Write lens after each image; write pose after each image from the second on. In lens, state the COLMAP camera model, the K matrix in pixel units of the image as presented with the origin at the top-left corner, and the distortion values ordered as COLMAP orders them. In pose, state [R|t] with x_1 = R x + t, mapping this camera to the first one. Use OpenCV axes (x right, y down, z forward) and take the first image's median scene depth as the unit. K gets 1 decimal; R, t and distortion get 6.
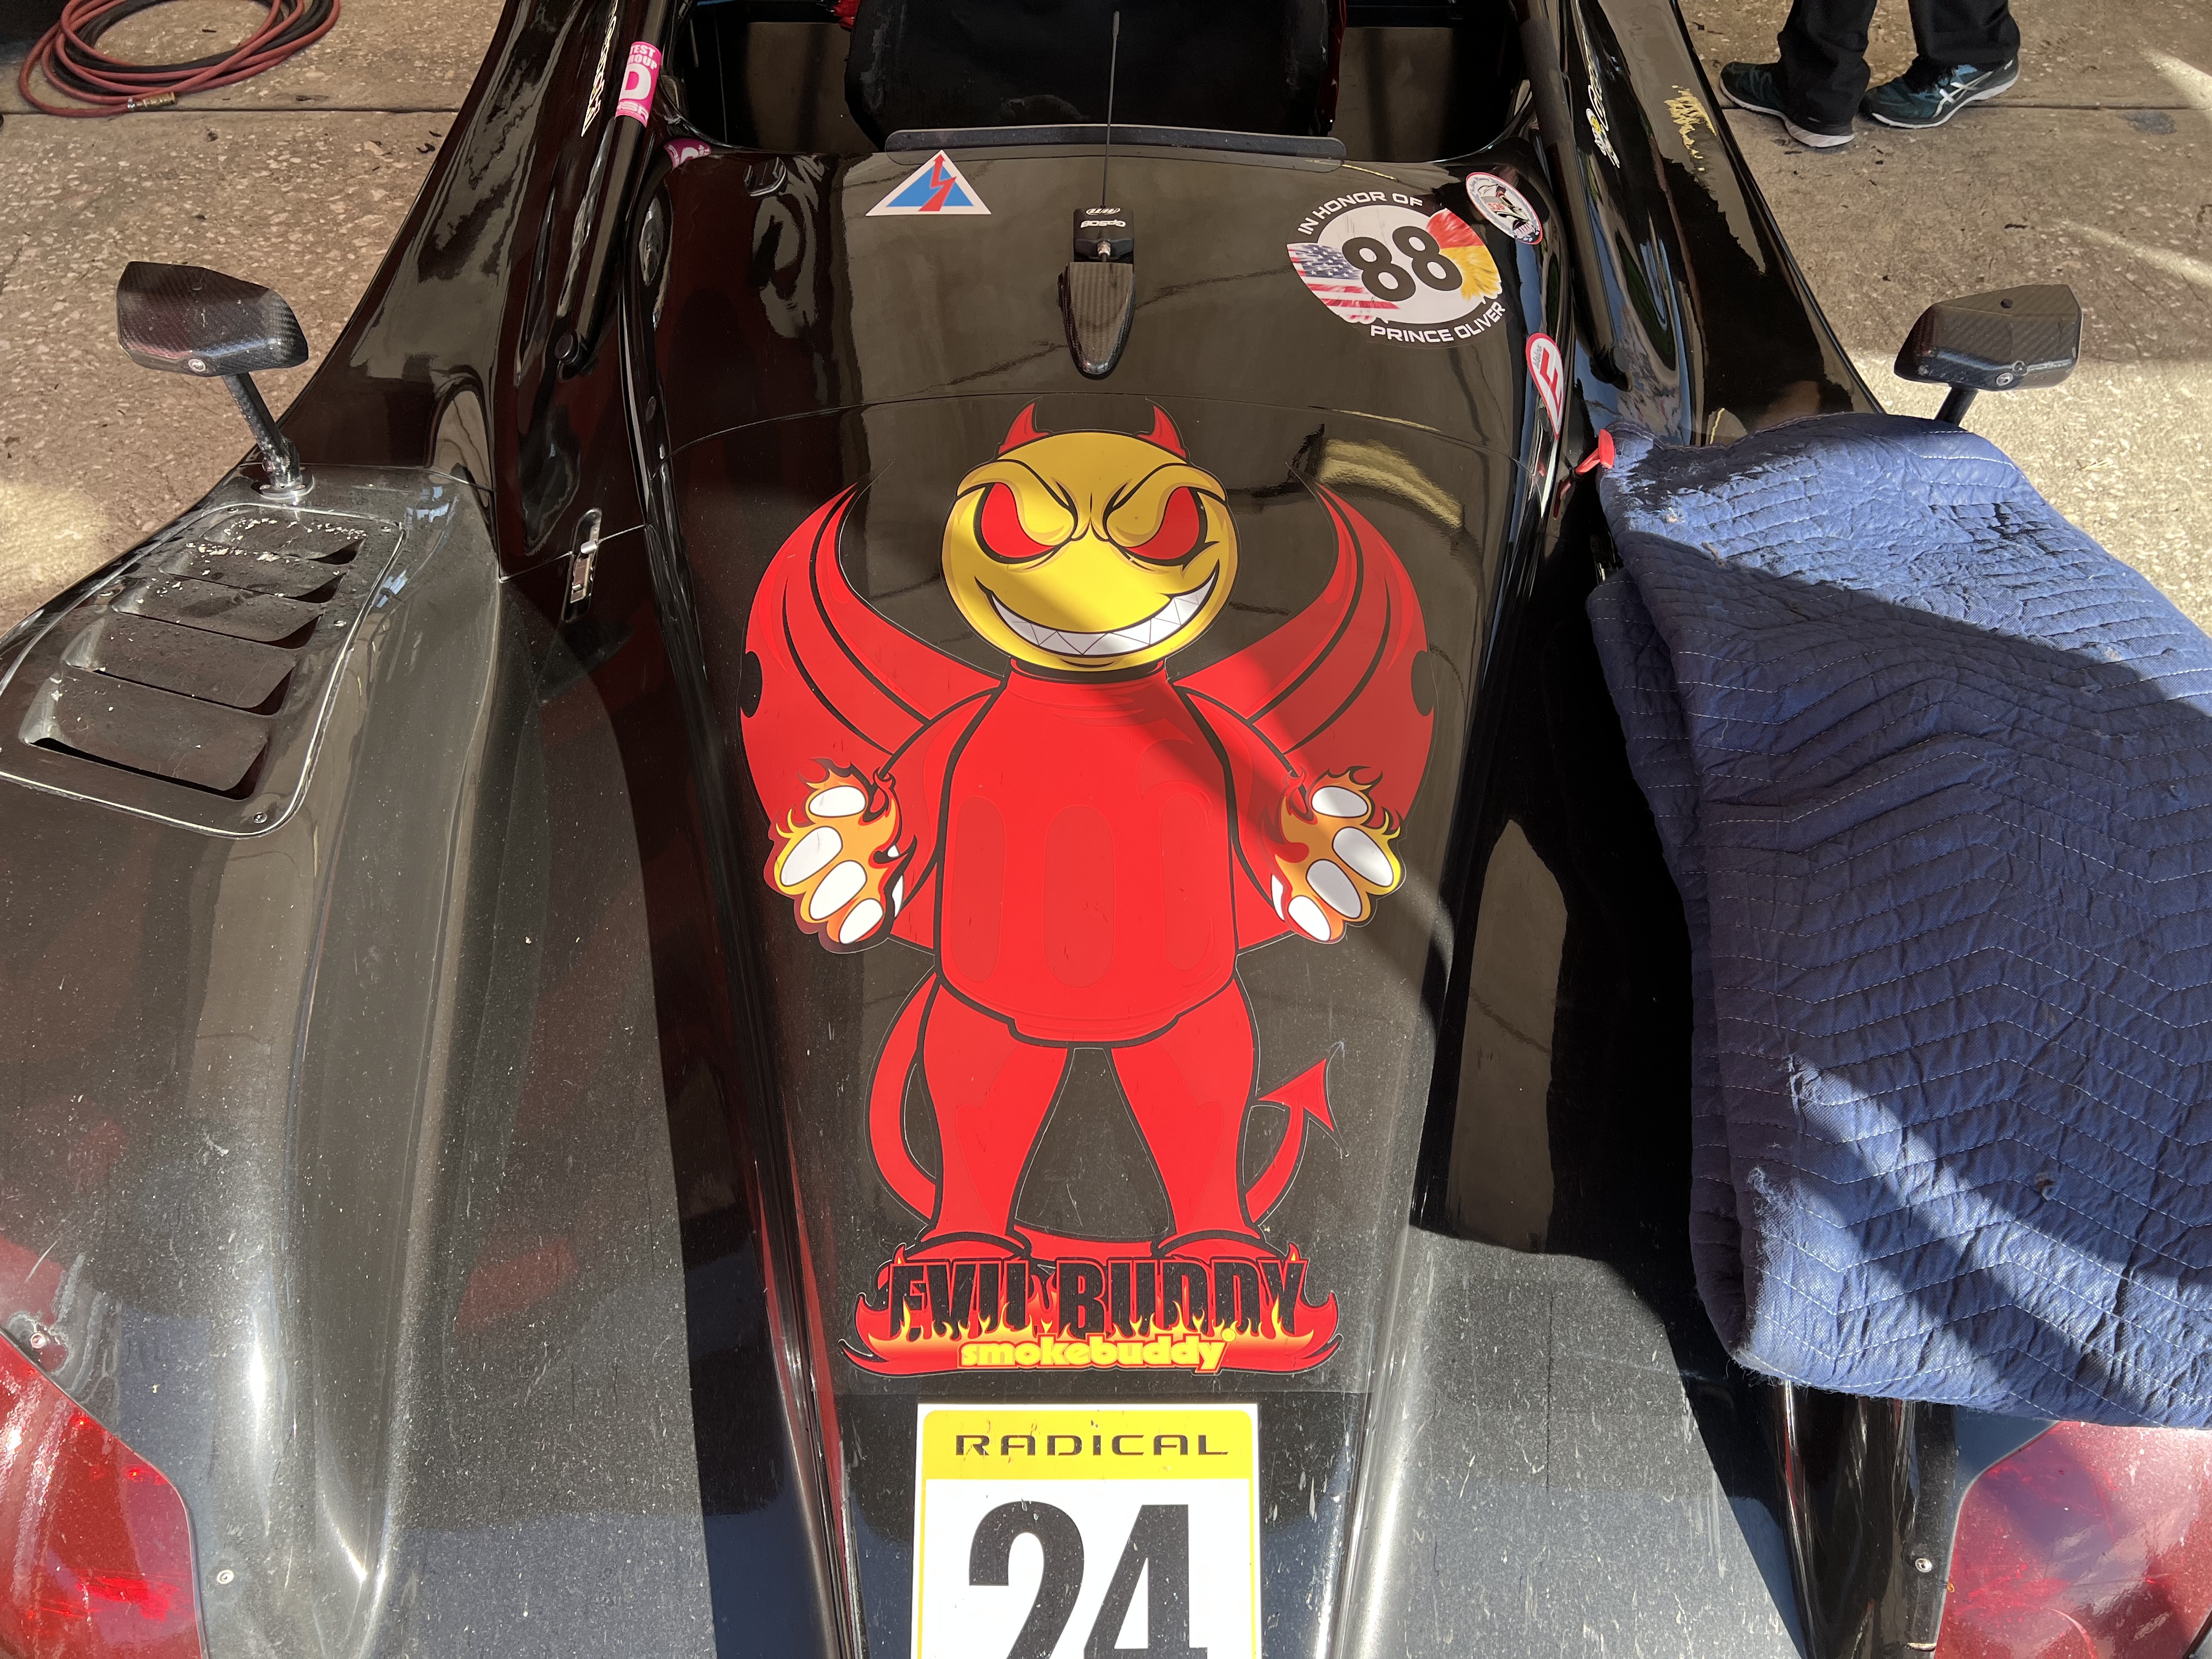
lens RADIAL K [[1663.8, 0, 1144.8], [0, 1663.8, 853.1], [0, 0, 1]] dist [0.077353, -0.080231]
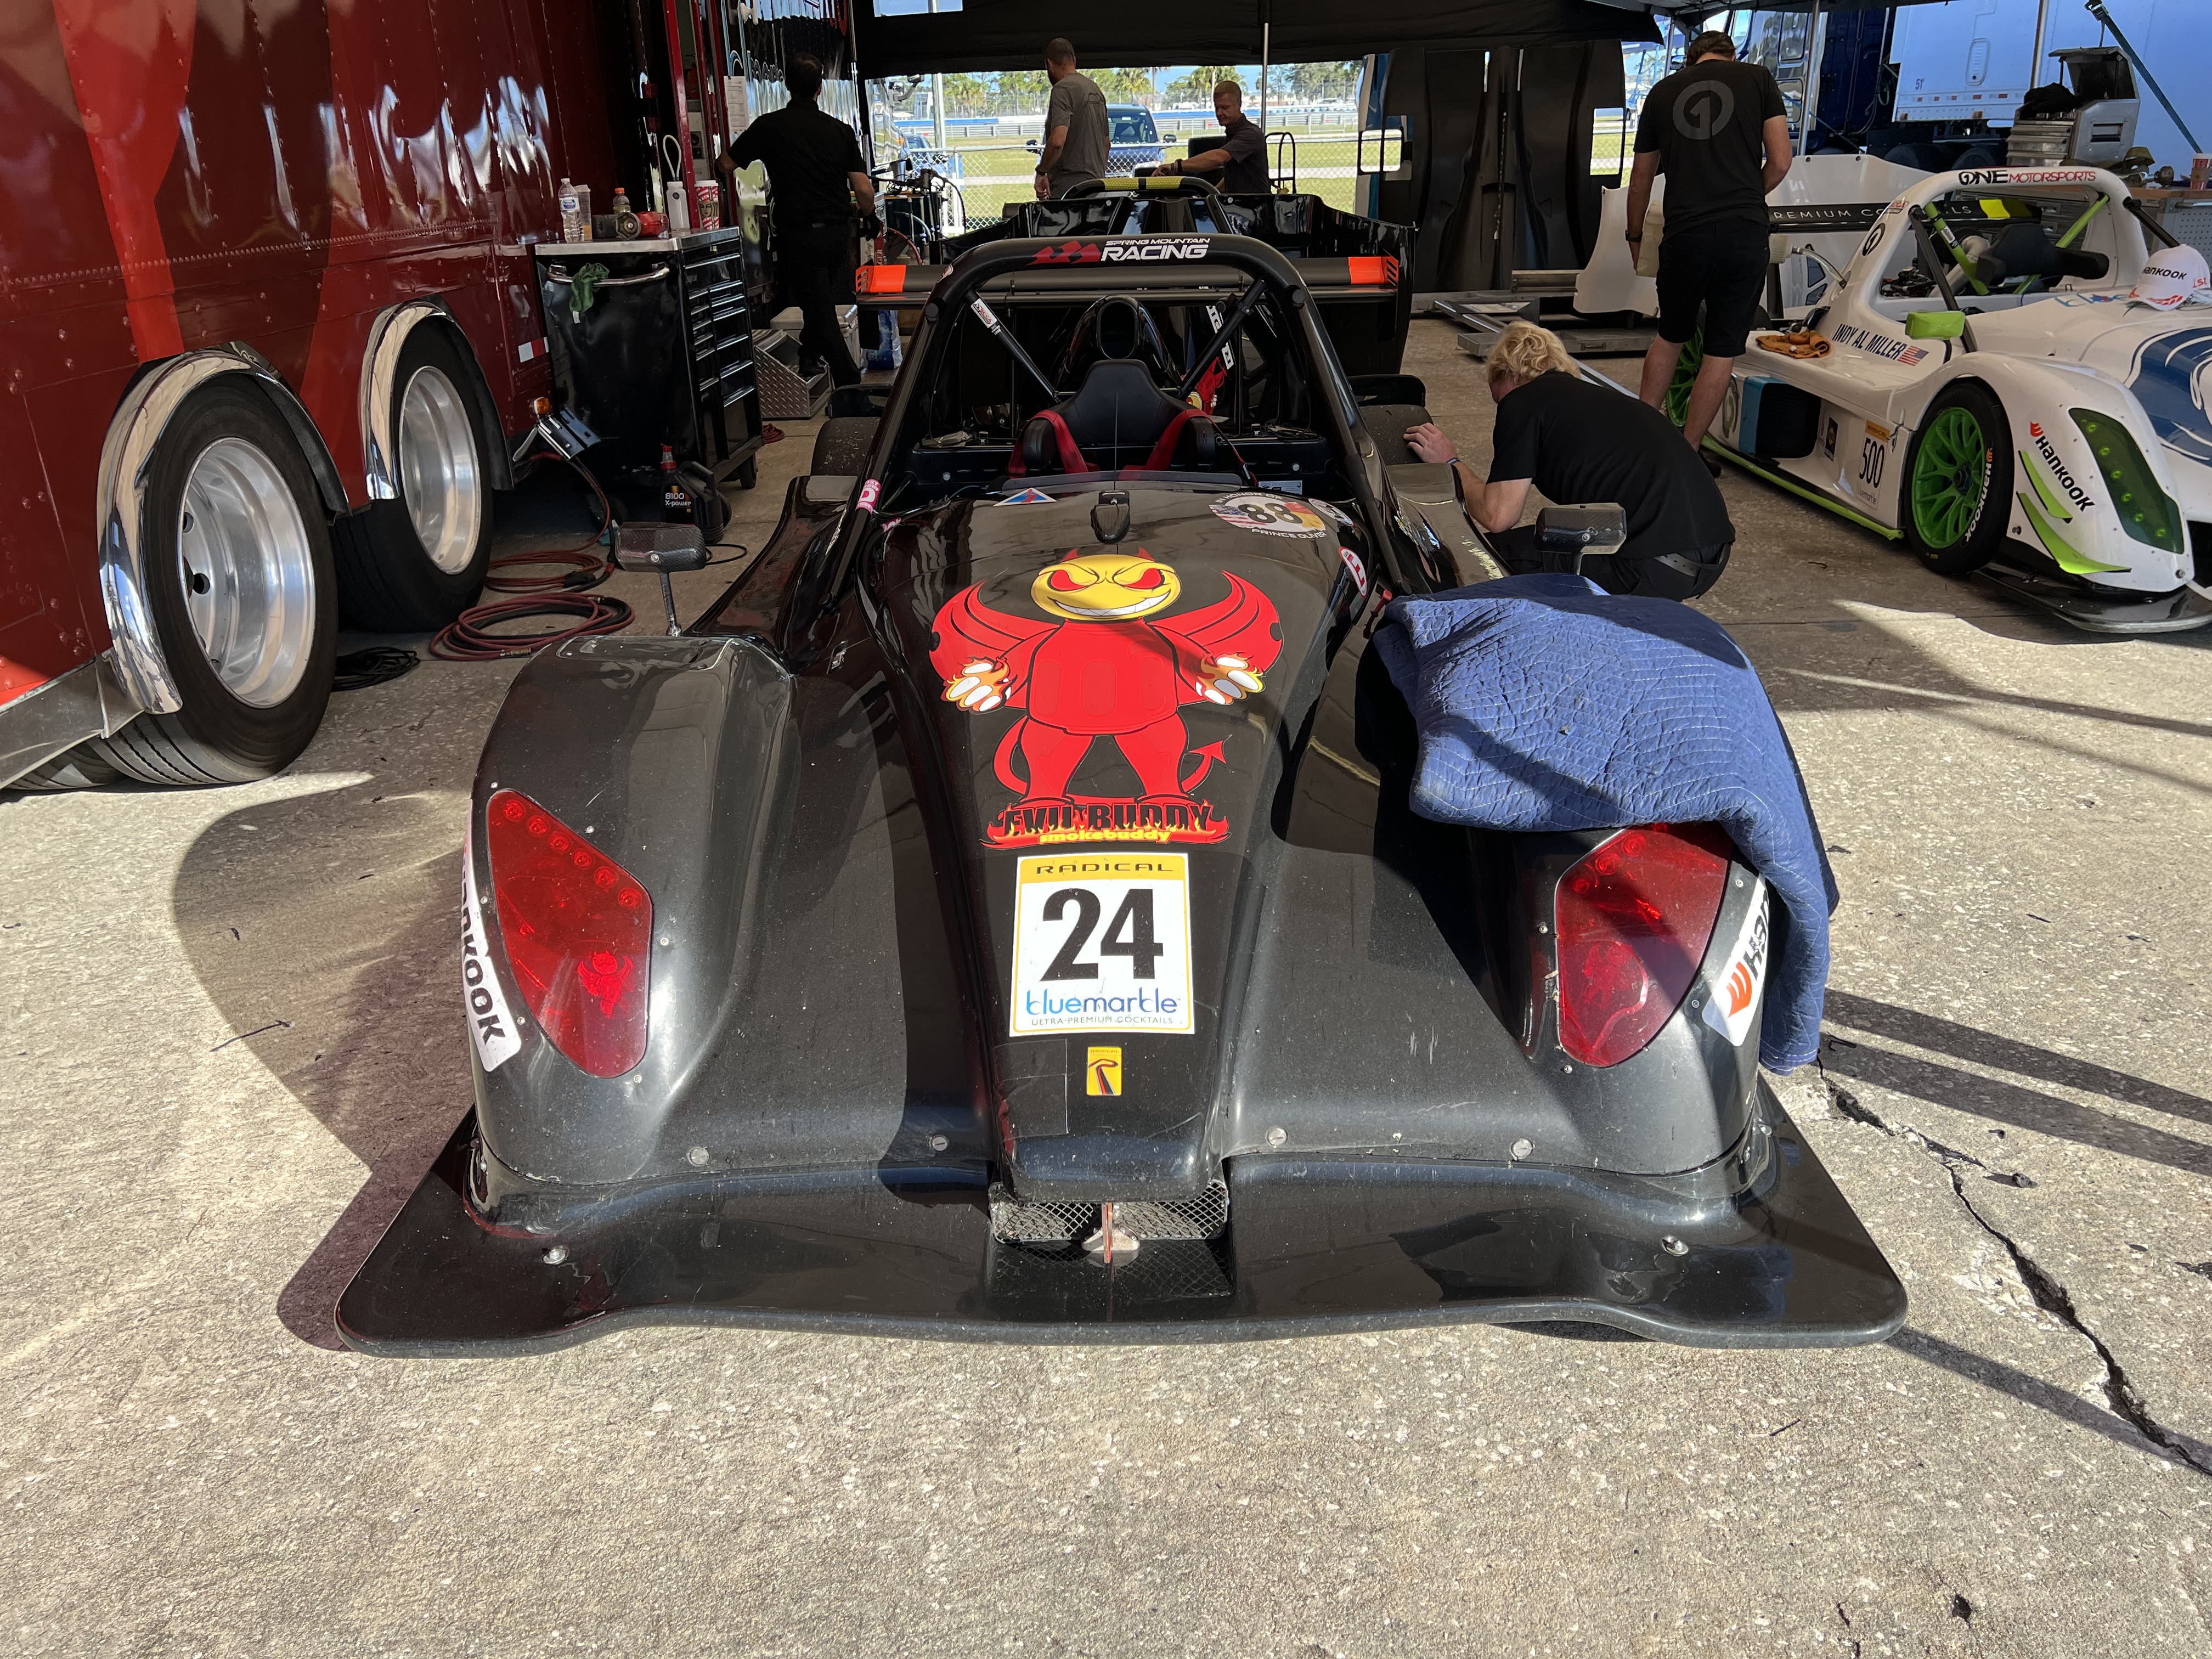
lens RADIAL K [[1655.3, 0, 1080.1], [0, 1655.3, 846.7], [0, 0, 1]] dist [0.050895, -0.059743]
pose [[0.997938, -0.025250, -0.059004, 0.050430], [-0.003685, 0.895293, -0.445462, 1.077000], [0.064074, 0.444761, 0.893354, -0.691590]]
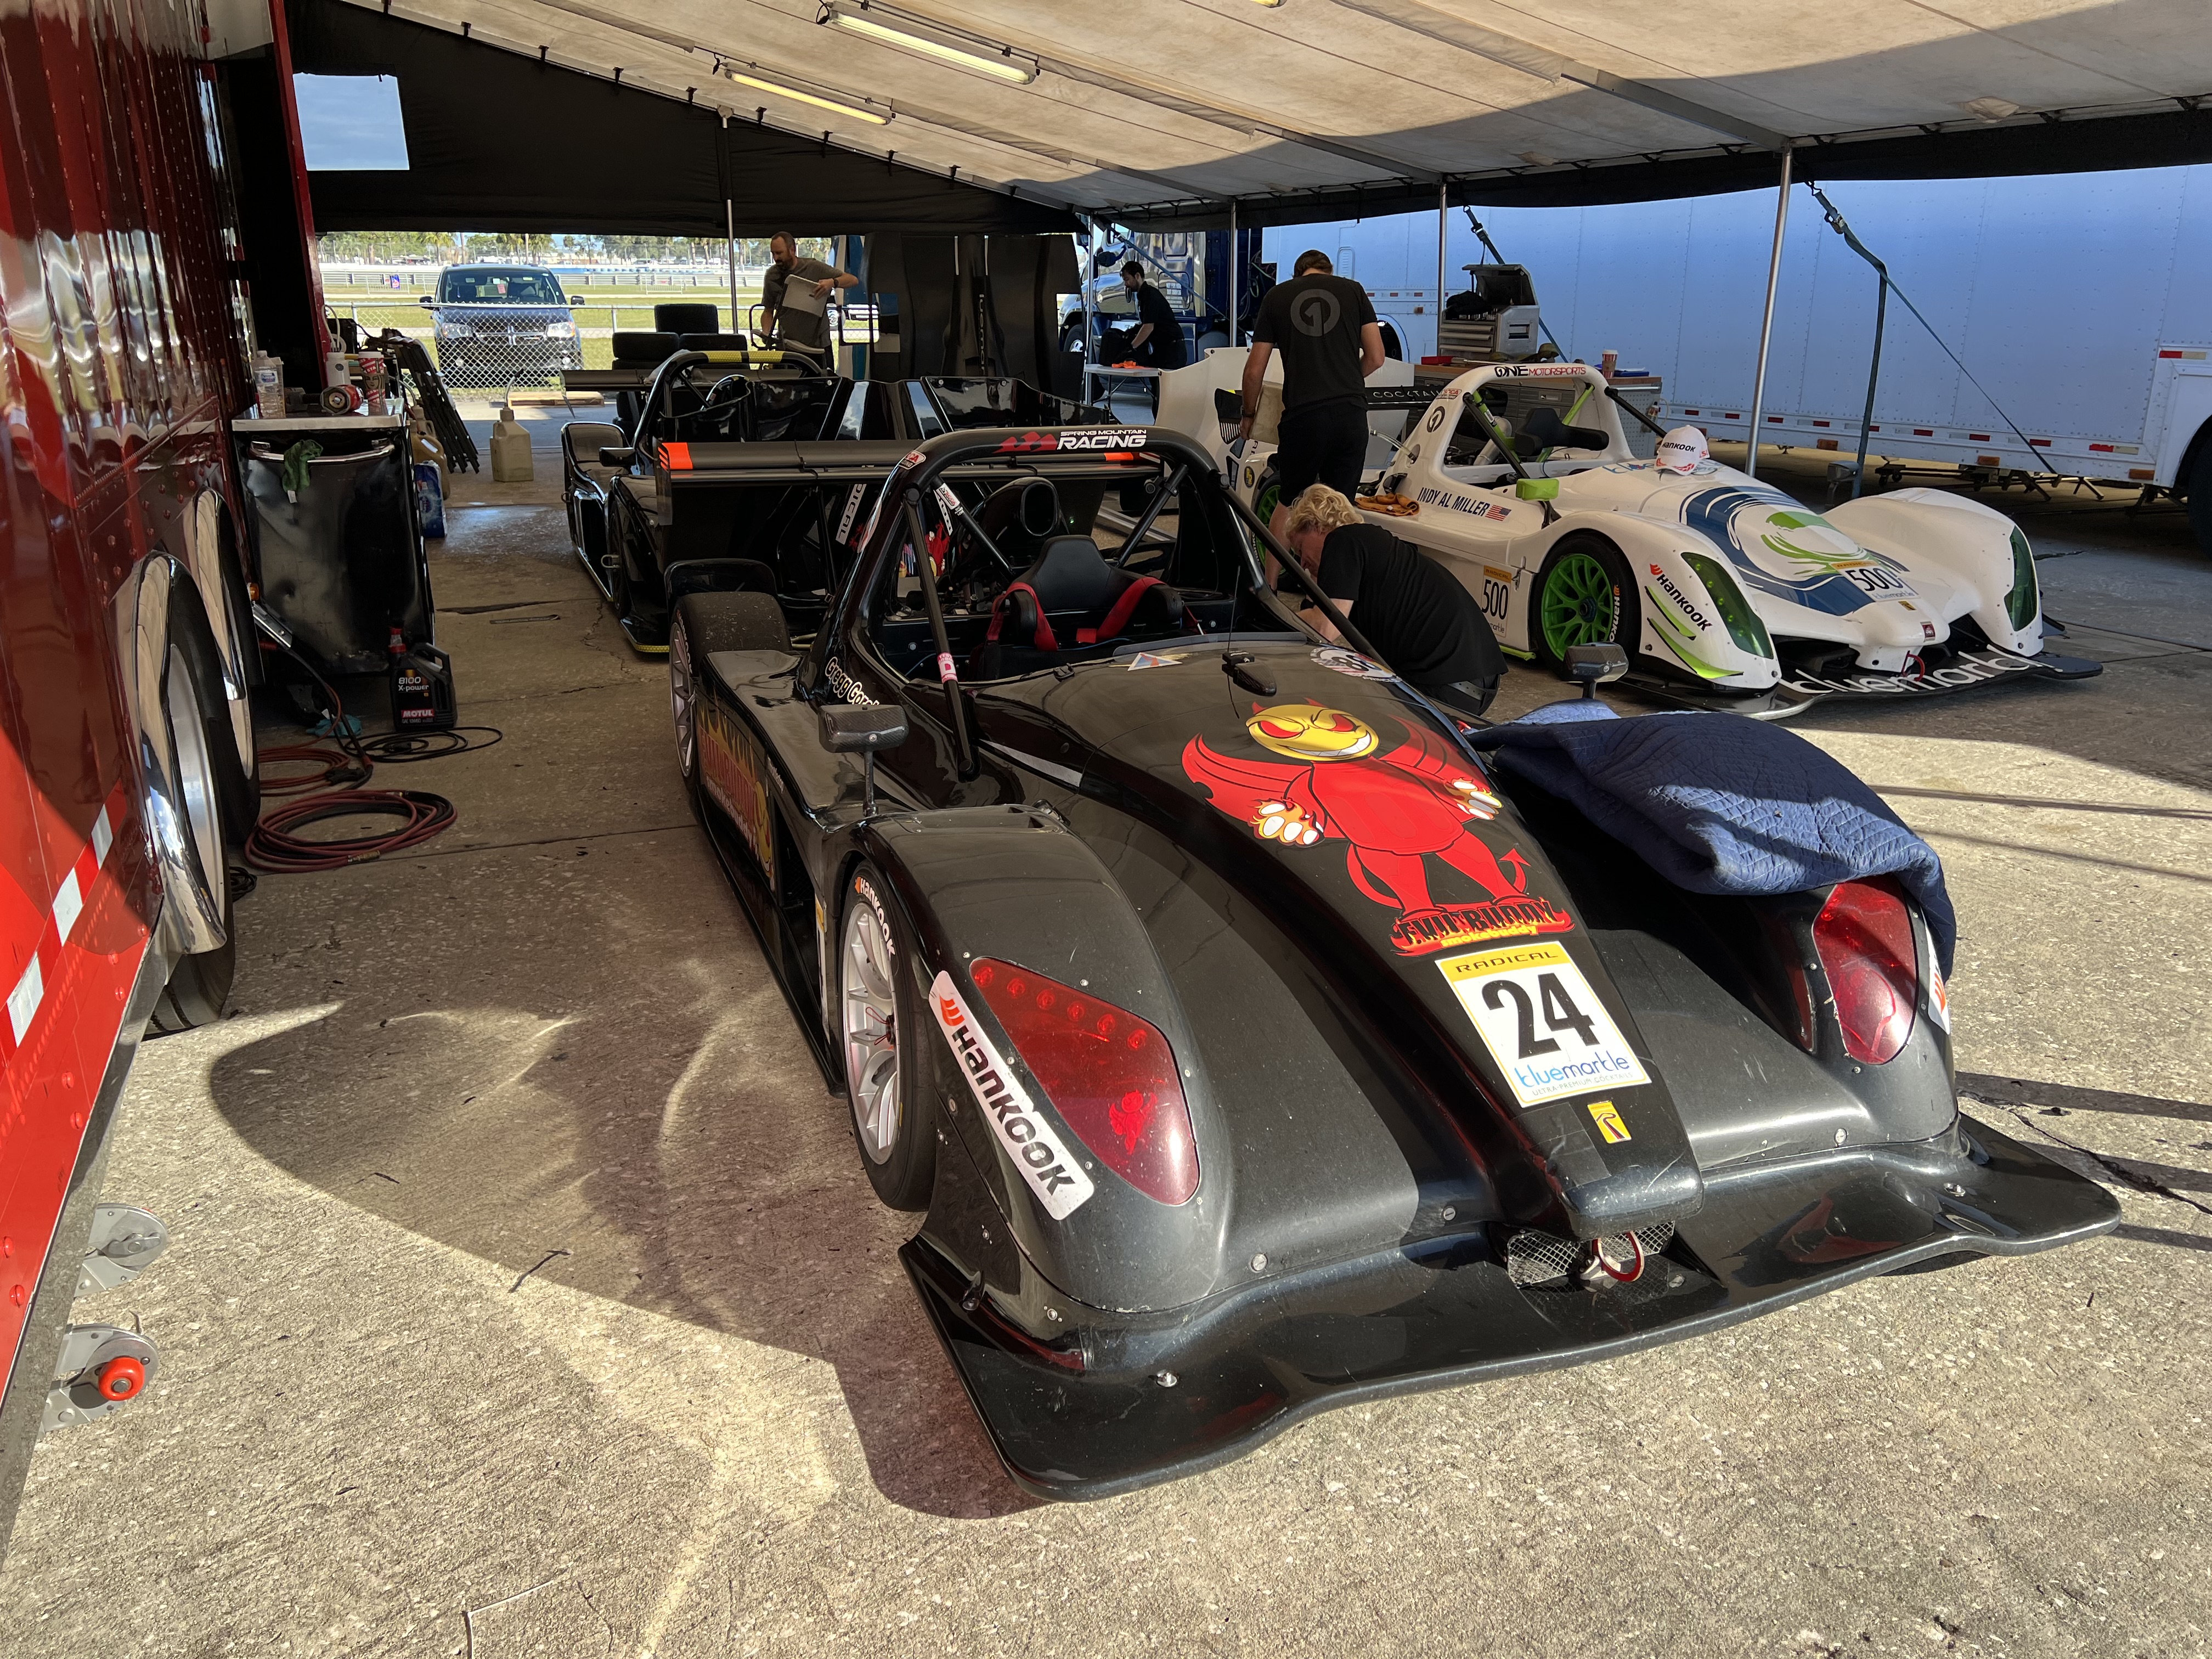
lens RADIAL K [[1666.2, 0, 1106.0], [0, 1666.2, 829.5], [0, 0, 1]] dist [0.055518, -0.051037]
pose [[0.938549, -0.121891, 0.322907, -1.171837], [0.272531, 0.835790, -0.476635, 1.048989], [-0.211785, 0.535348, 0.817649, -0.827236]]
